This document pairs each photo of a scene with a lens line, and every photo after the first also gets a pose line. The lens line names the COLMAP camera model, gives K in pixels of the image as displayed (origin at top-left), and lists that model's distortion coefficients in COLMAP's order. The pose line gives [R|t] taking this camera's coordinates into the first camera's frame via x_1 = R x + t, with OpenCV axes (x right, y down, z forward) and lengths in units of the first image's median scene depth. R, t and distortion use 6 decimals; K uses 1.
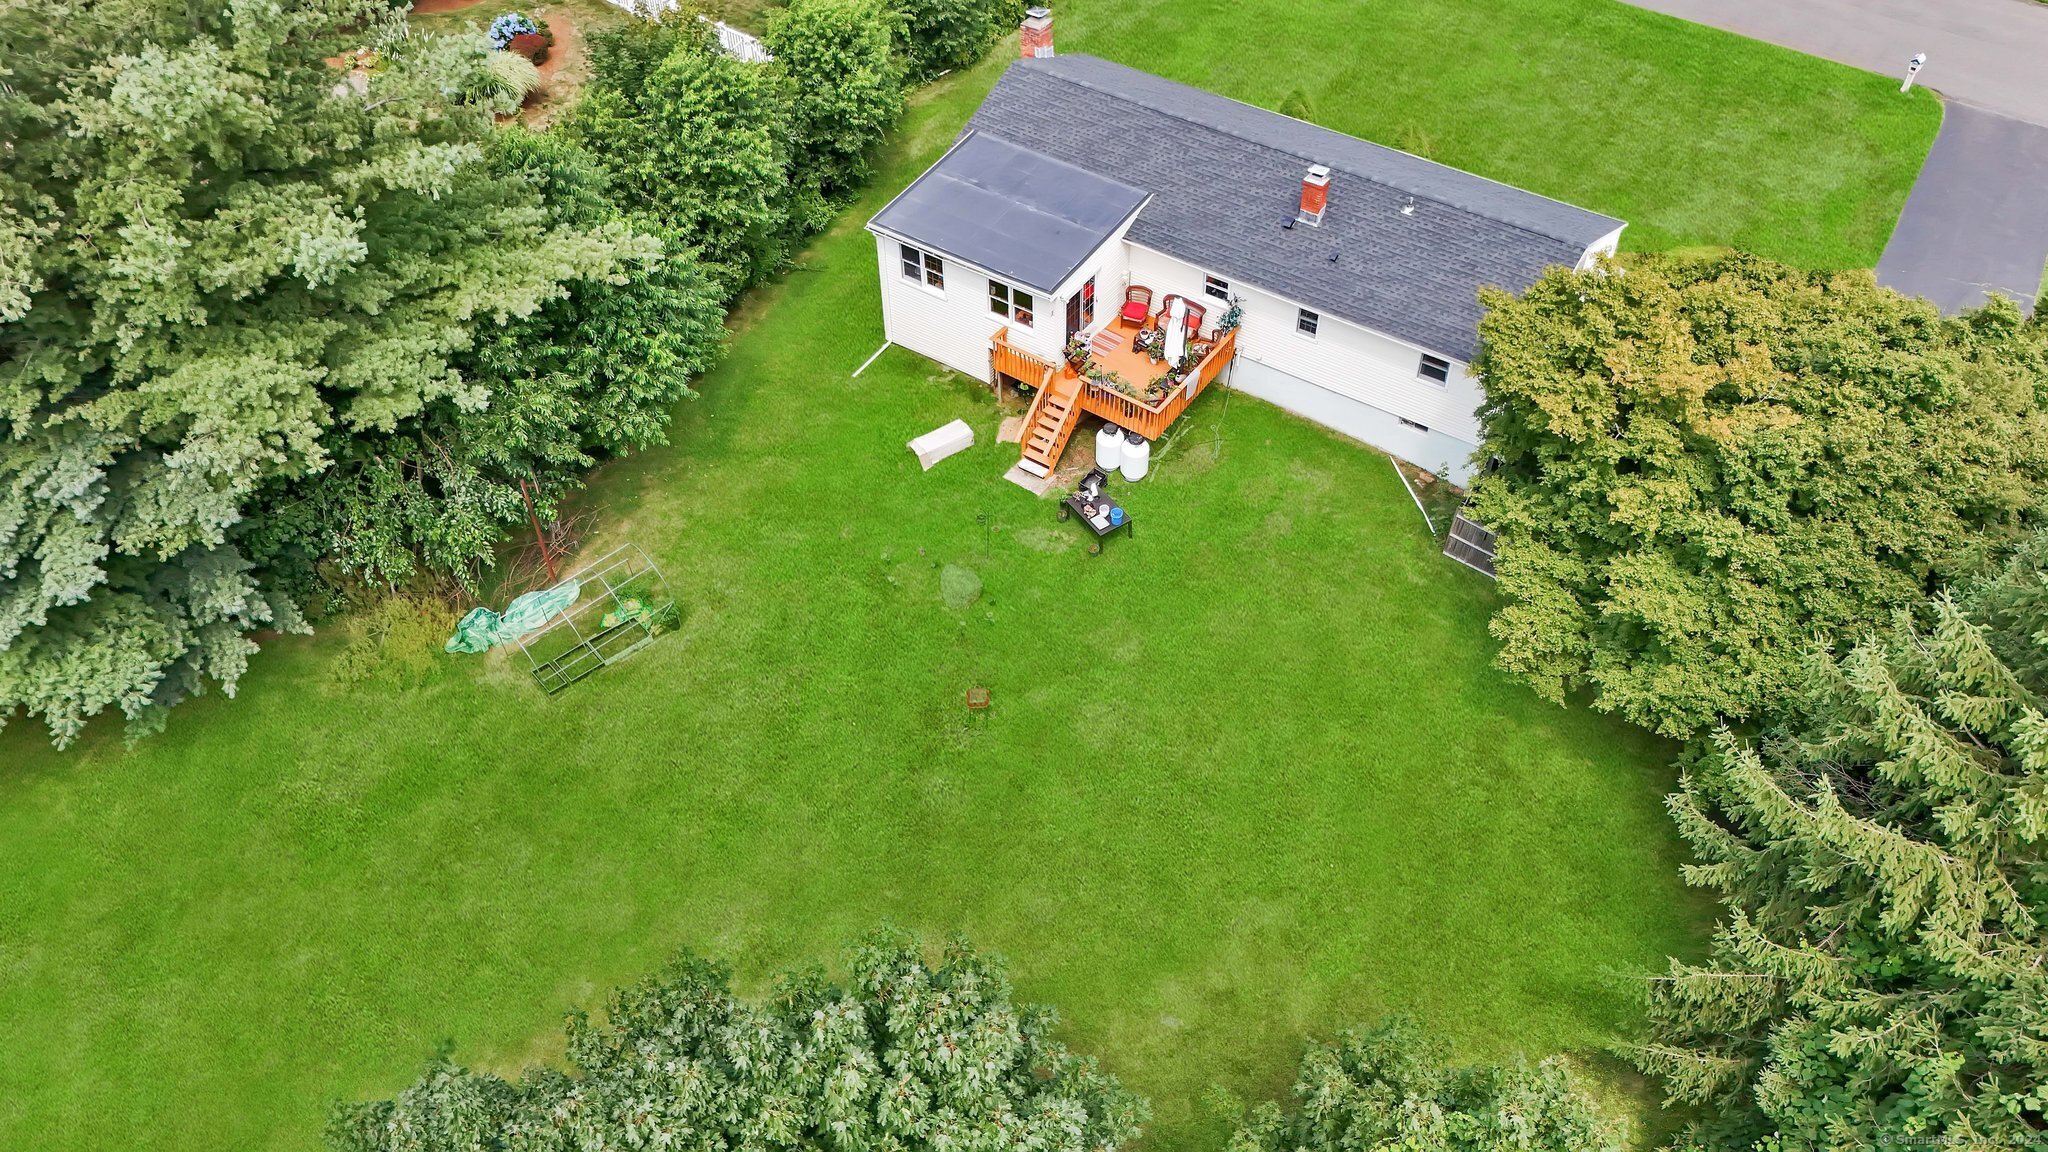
lens RADIAL K [[1516.3, 0, 1024.0], [0, 1516.3, 576.0], [0, 0, 1]] dist [0.069860, 0.000317]
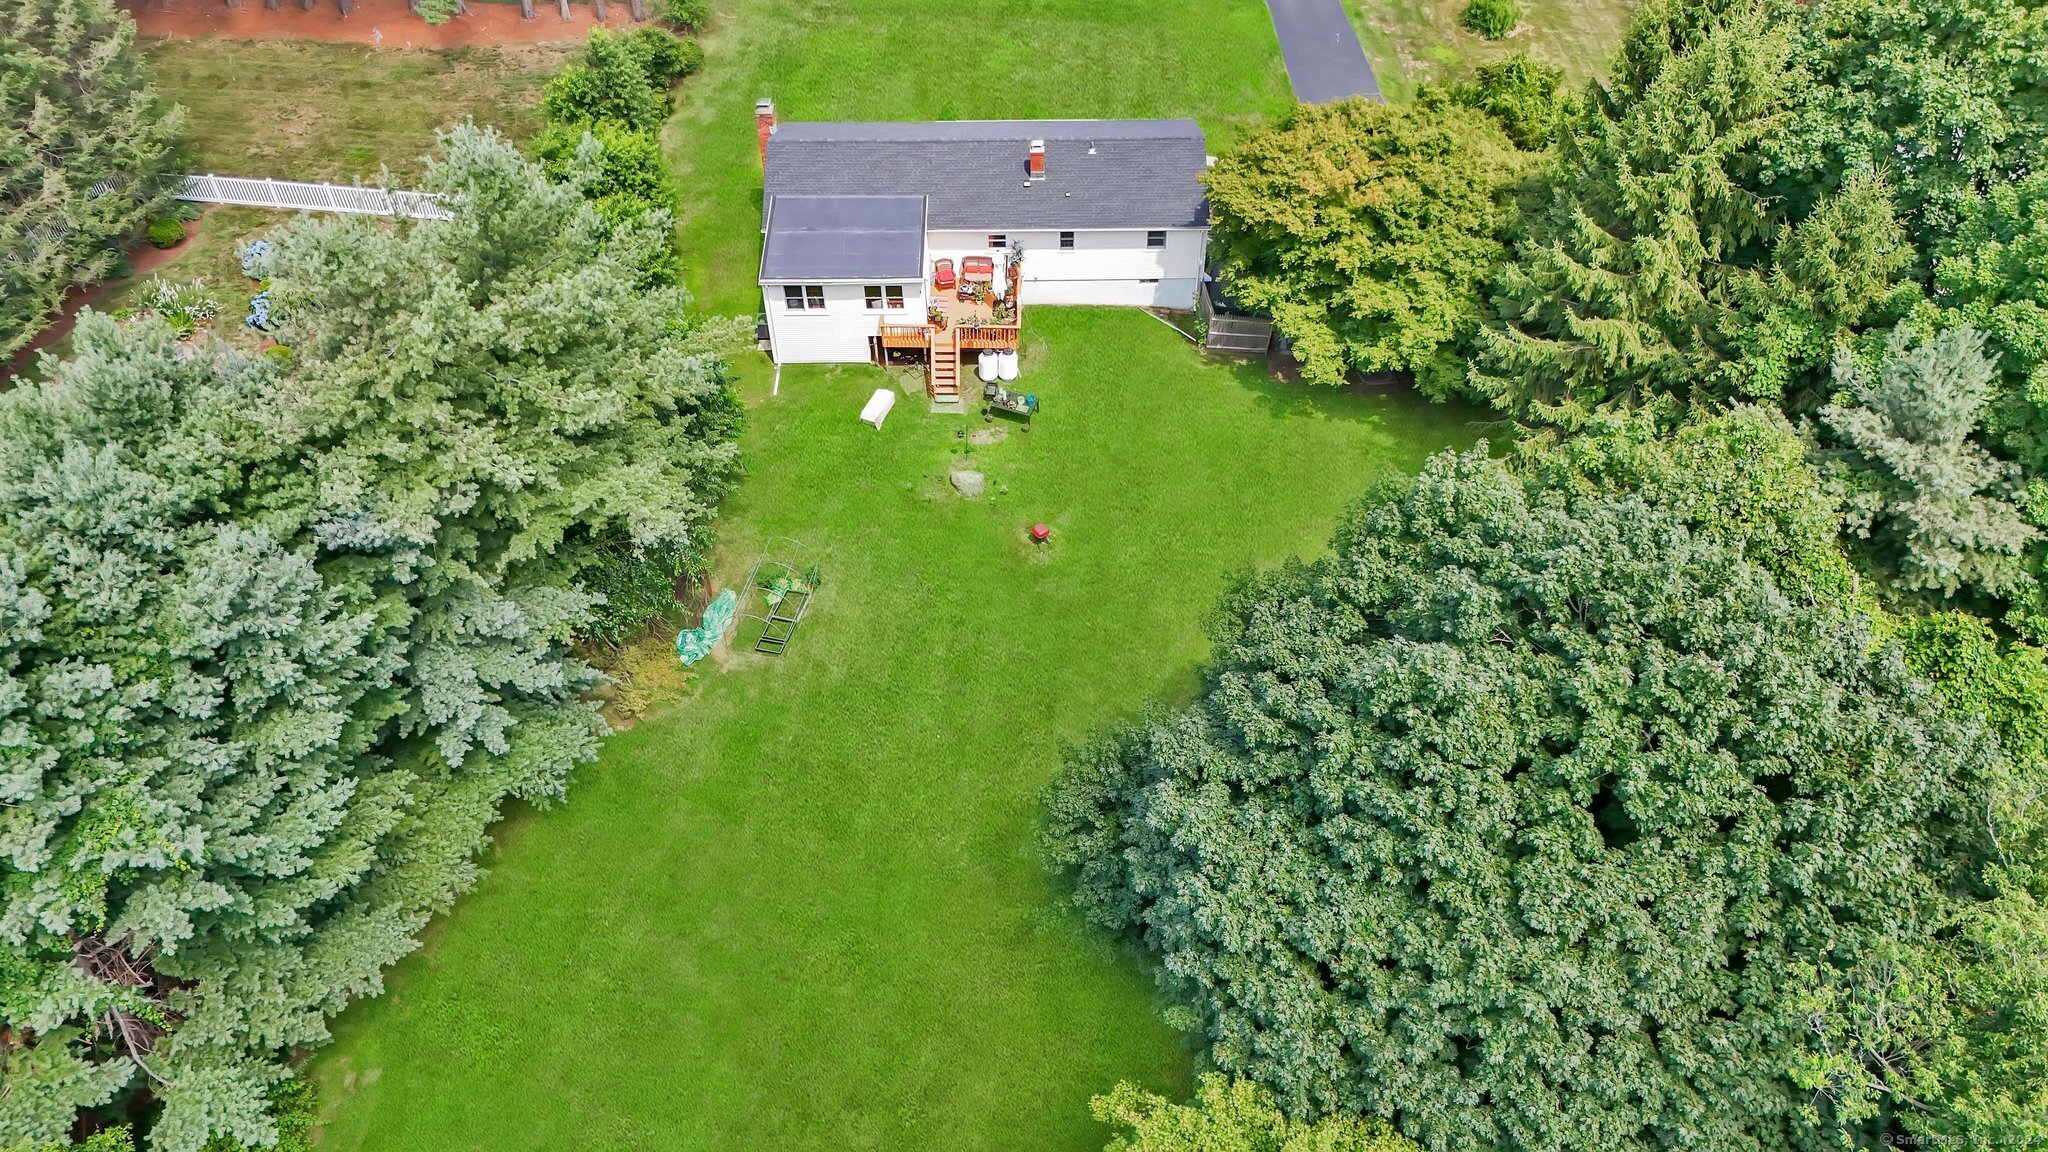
lens RADIAL K [[1516.3, 0, 1024.0], [0, 1516.3, 576.0], [0, 0, 1]] dist [0.069860, 0.000317]
pose [[0.814729, -0.409080, 0.410939, -0.604050], [0.412341, 0.907017, 0.085404, -0.012358], [-0.407666, 0.099866, 0.907654, -0.312342]]
